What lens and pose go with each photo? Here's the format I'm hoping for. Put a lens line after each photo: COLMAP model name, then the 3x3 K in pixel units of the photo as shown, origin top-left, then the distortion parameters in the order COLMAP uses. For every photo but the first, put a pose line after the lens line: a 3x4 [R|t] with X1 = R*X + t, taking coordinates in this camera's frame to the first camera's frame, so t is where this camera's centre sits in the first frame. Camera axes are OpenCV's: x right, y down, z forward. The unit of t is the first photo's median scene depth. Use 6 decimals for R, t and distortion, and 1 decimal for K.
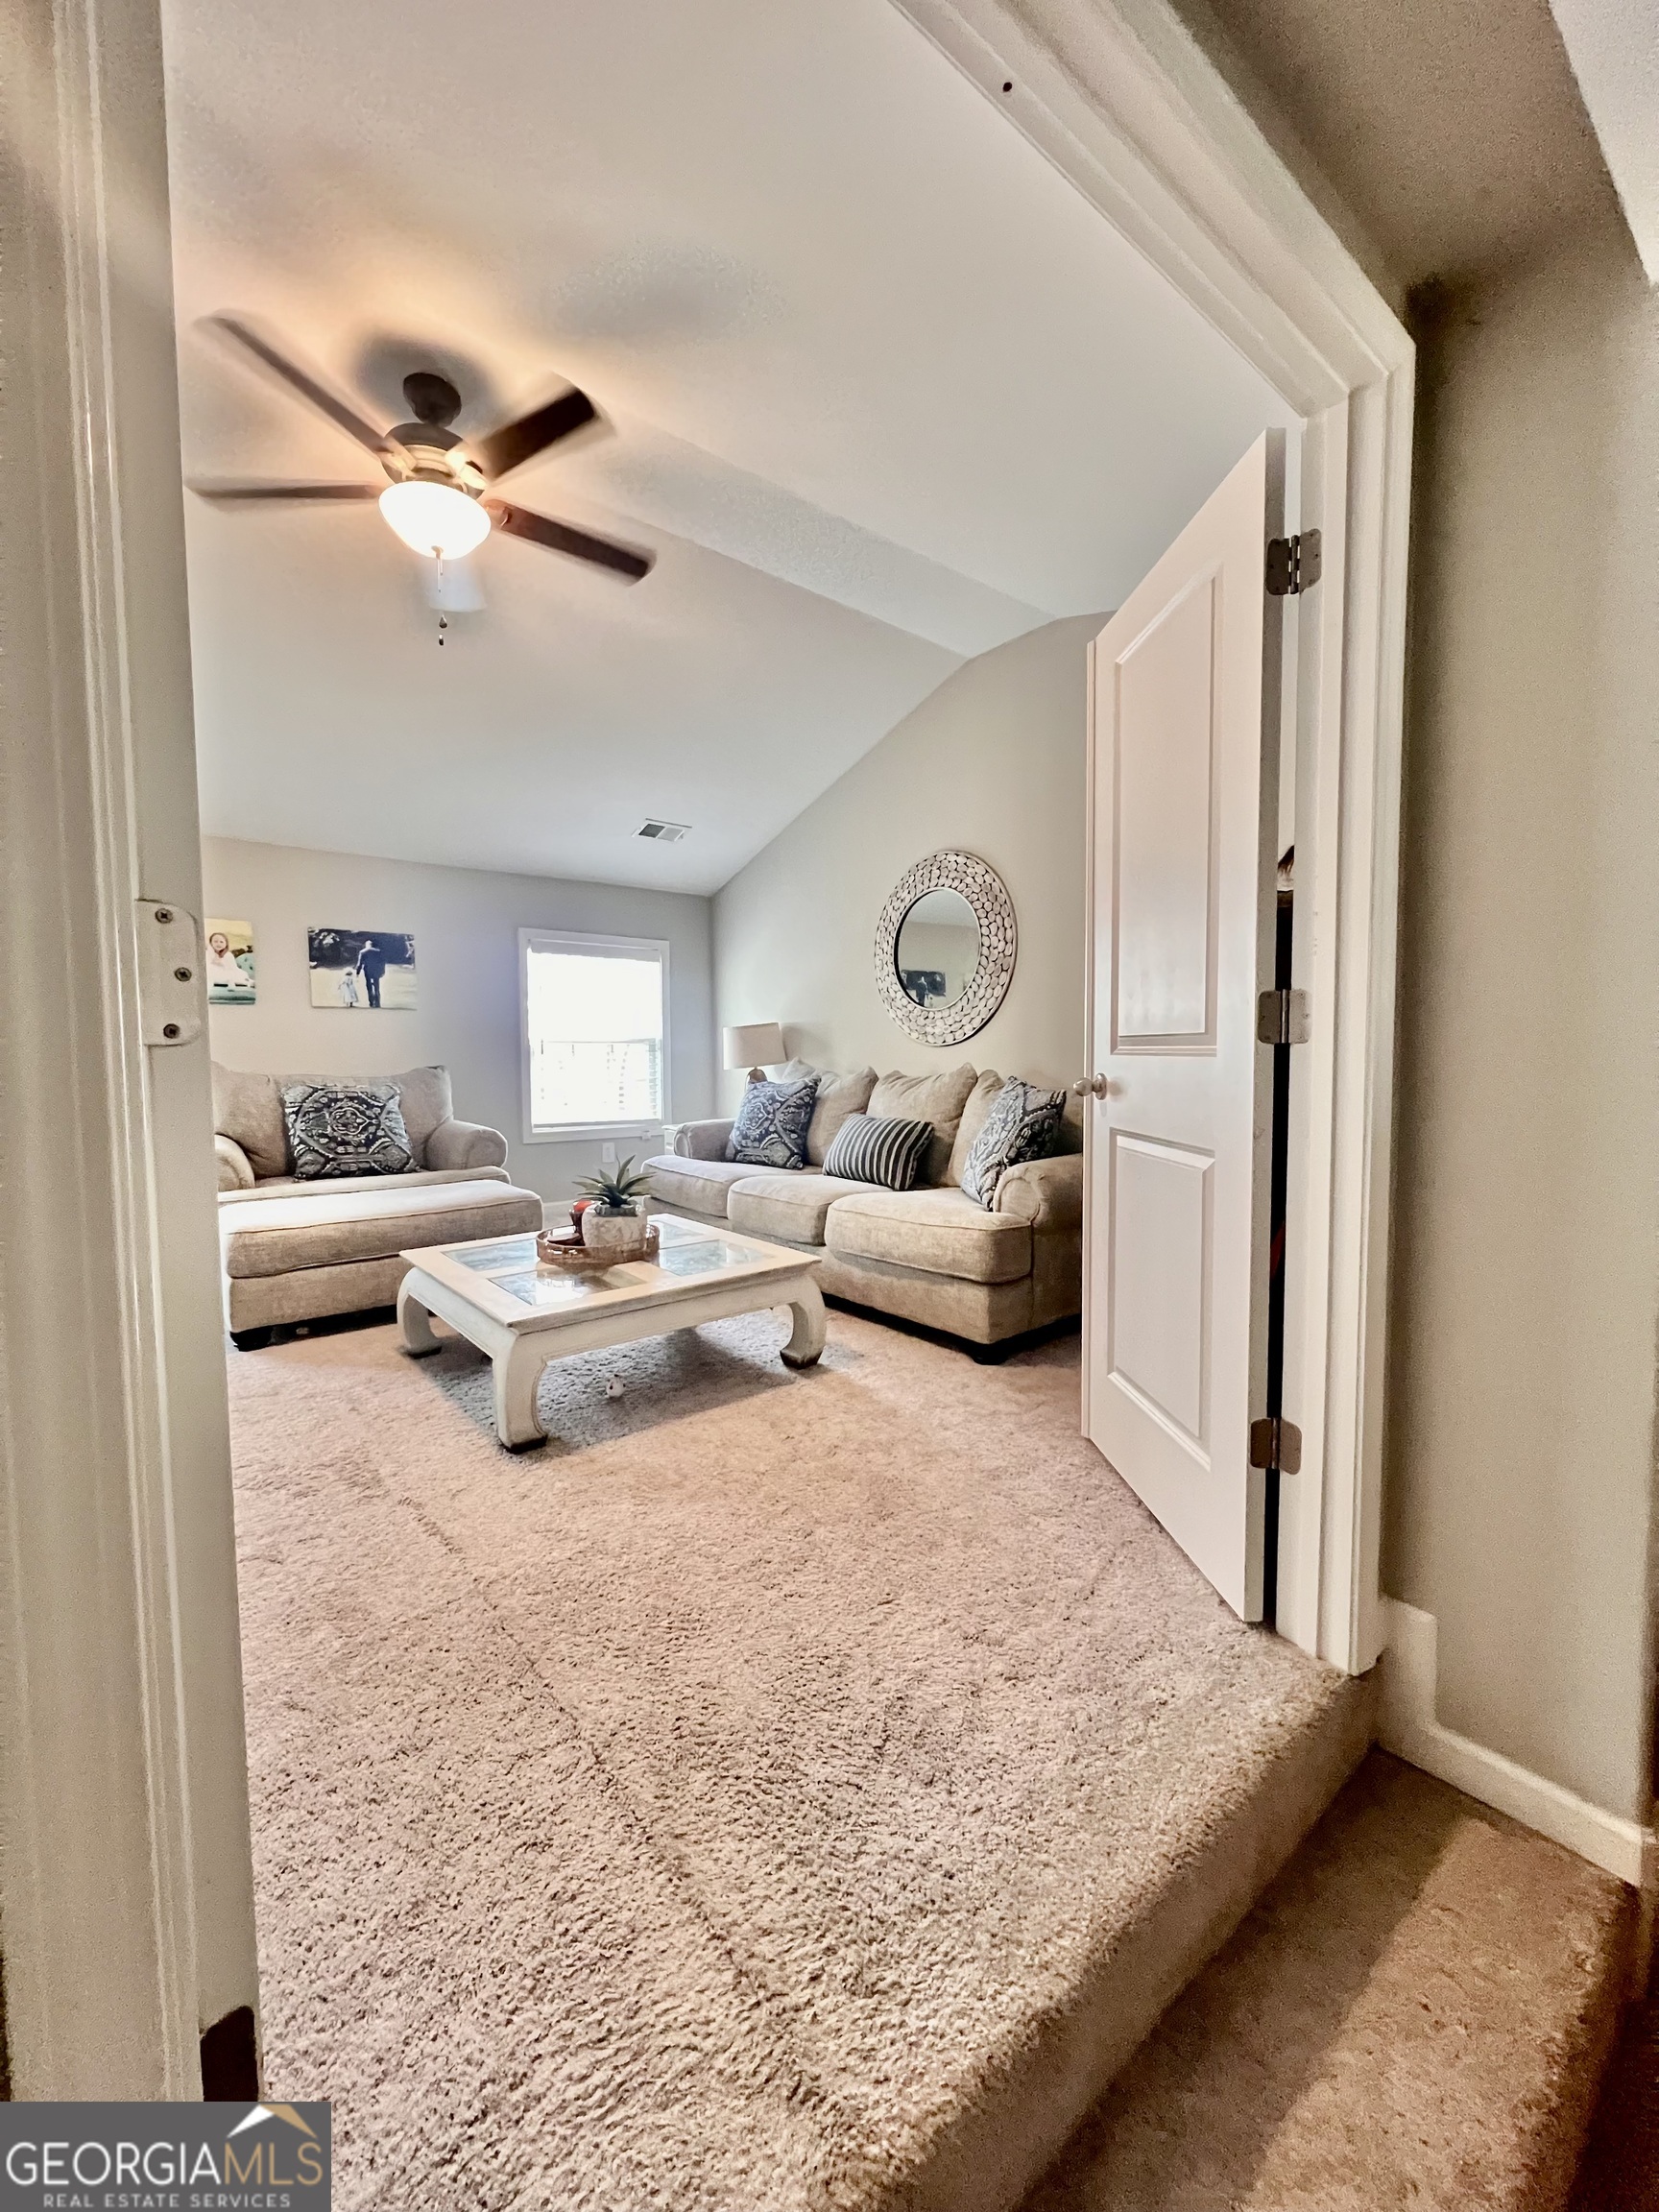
lens RADIAL K [[885.8, 0, 825.2], [0, 885.8, 1103.0], [0, 0, 1]] dist [-0.002052, 0.000567]
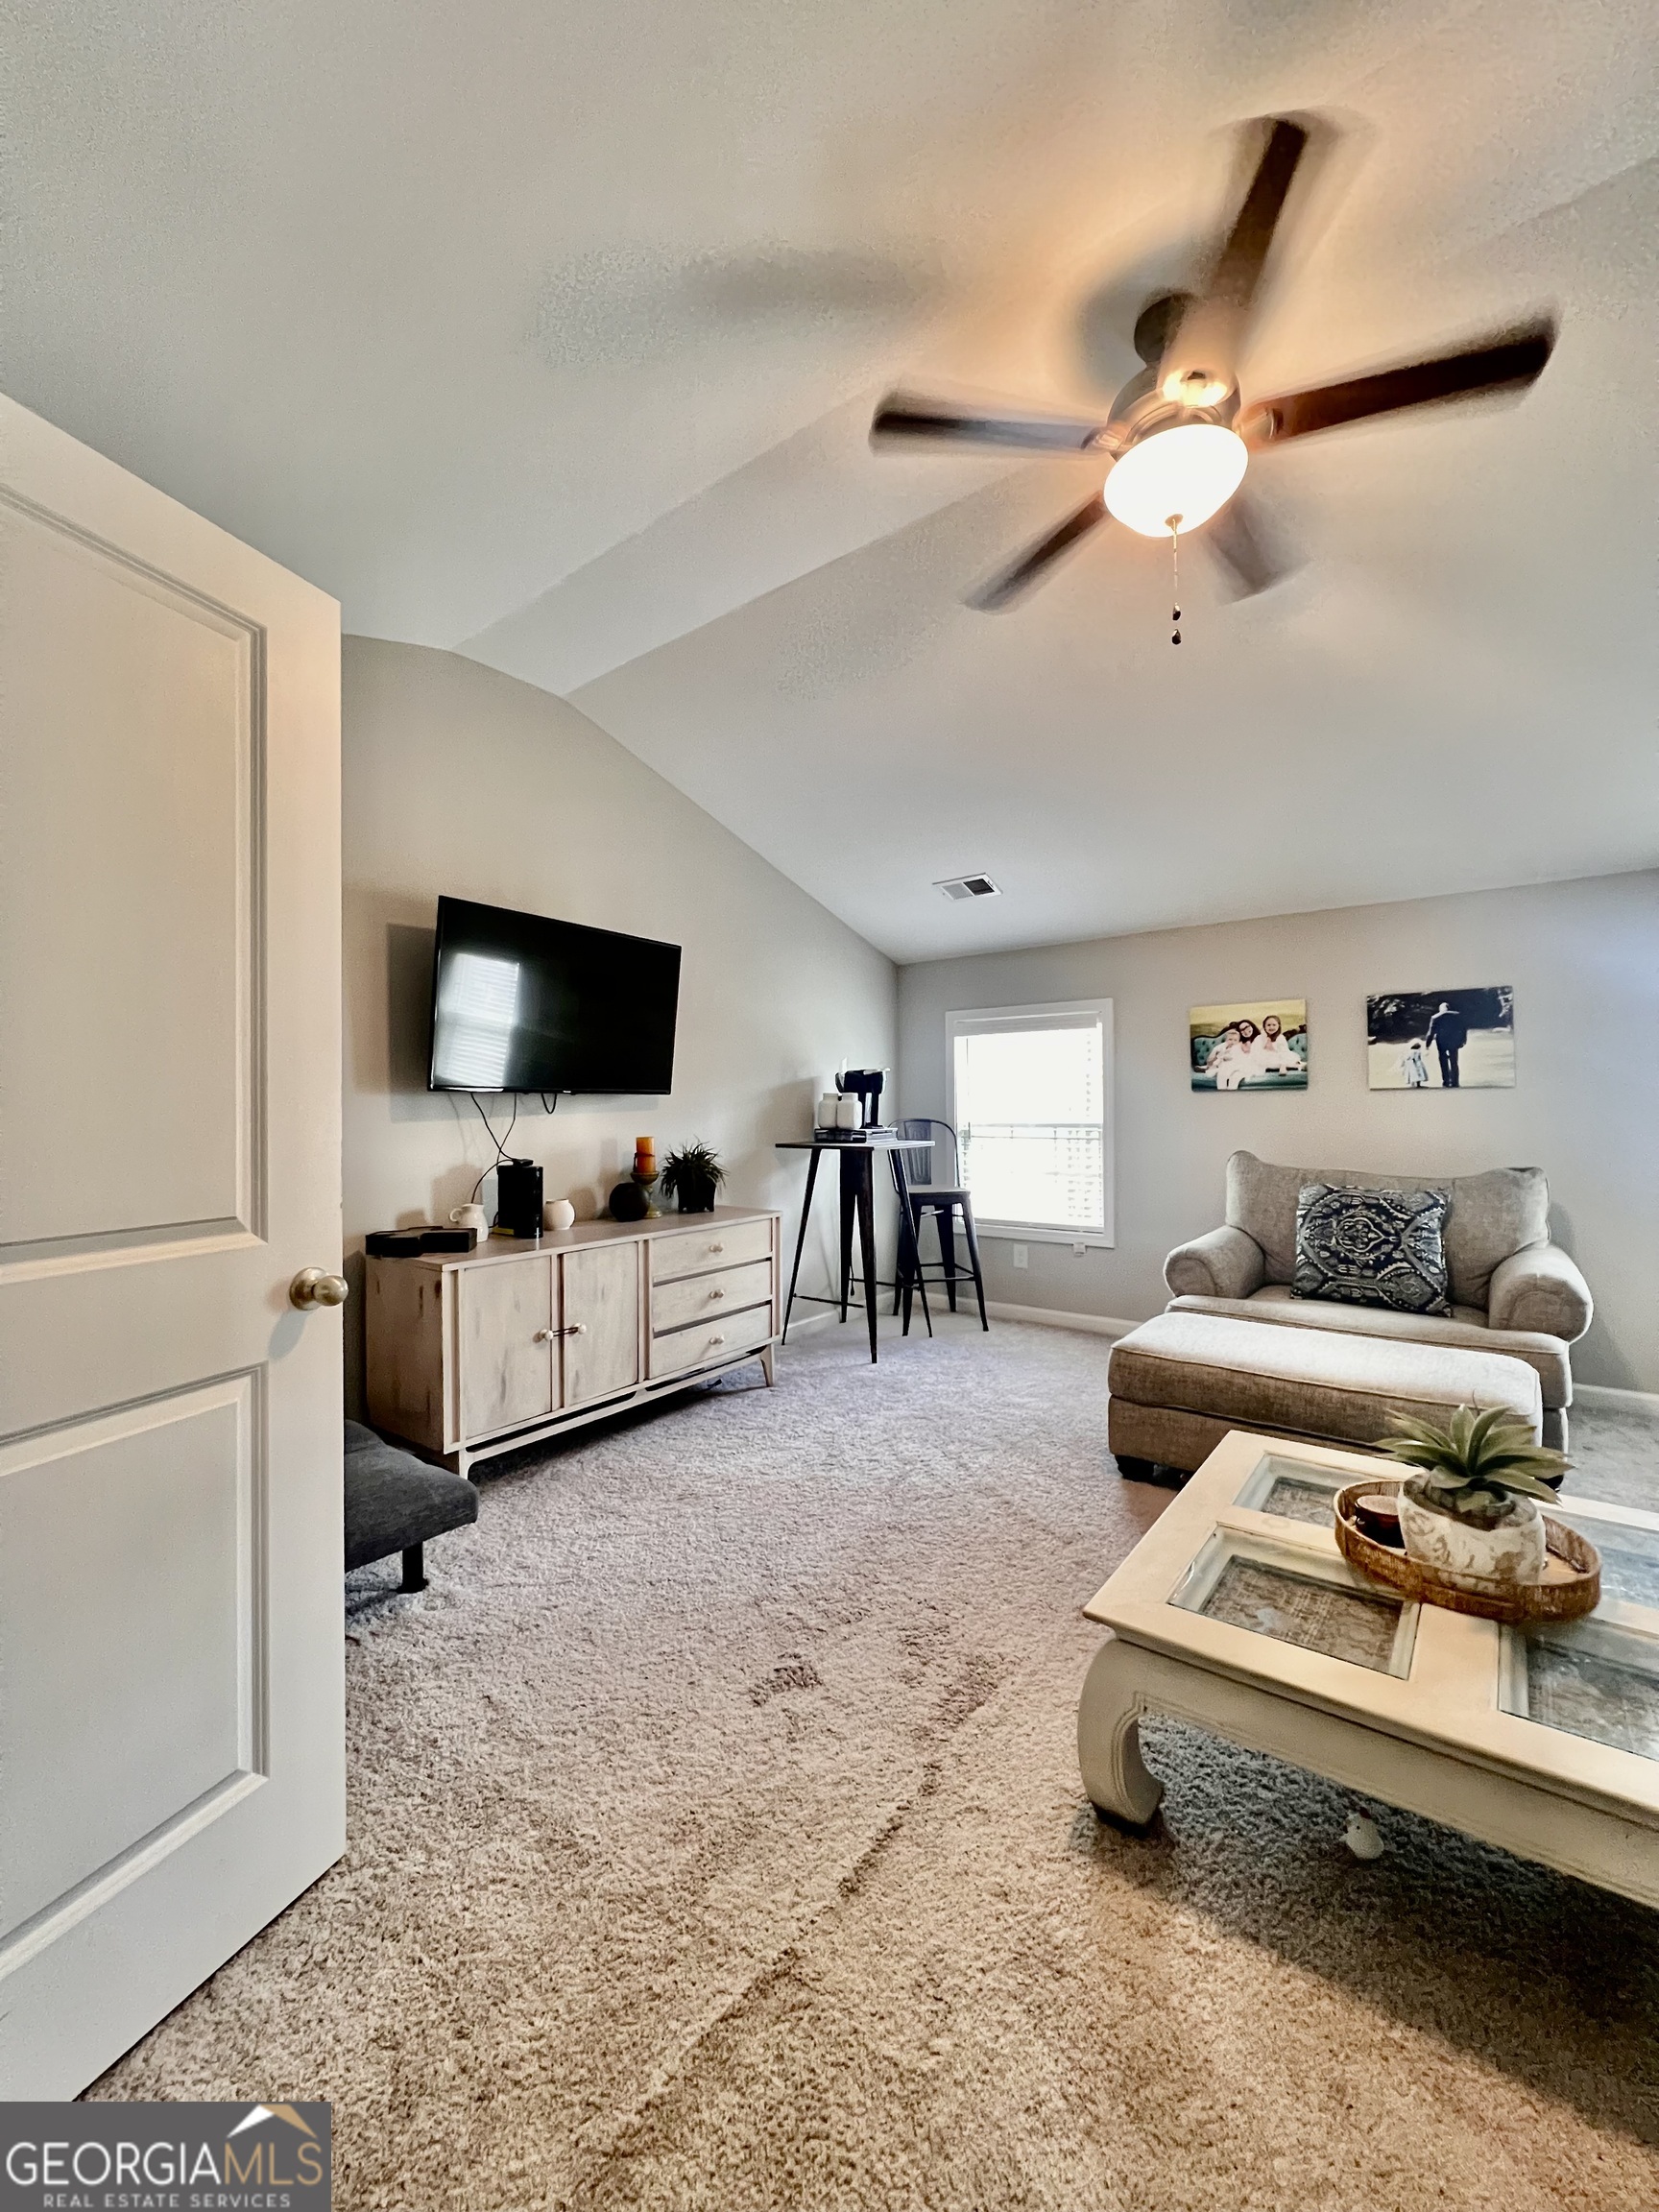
lens RADIAL K [[885.8, 0, 829.7], [0, 885.8, 1097.5], [0, 0, 1]] dist [-0.002052, 0.000567]
pose [[0.238359, -0.011359, -0.971111, 0.130109], [-0.054180, 0.998219, -0.024975, -0.057185], [0.969665, 0.058568, 0.237319, 0.331806]]
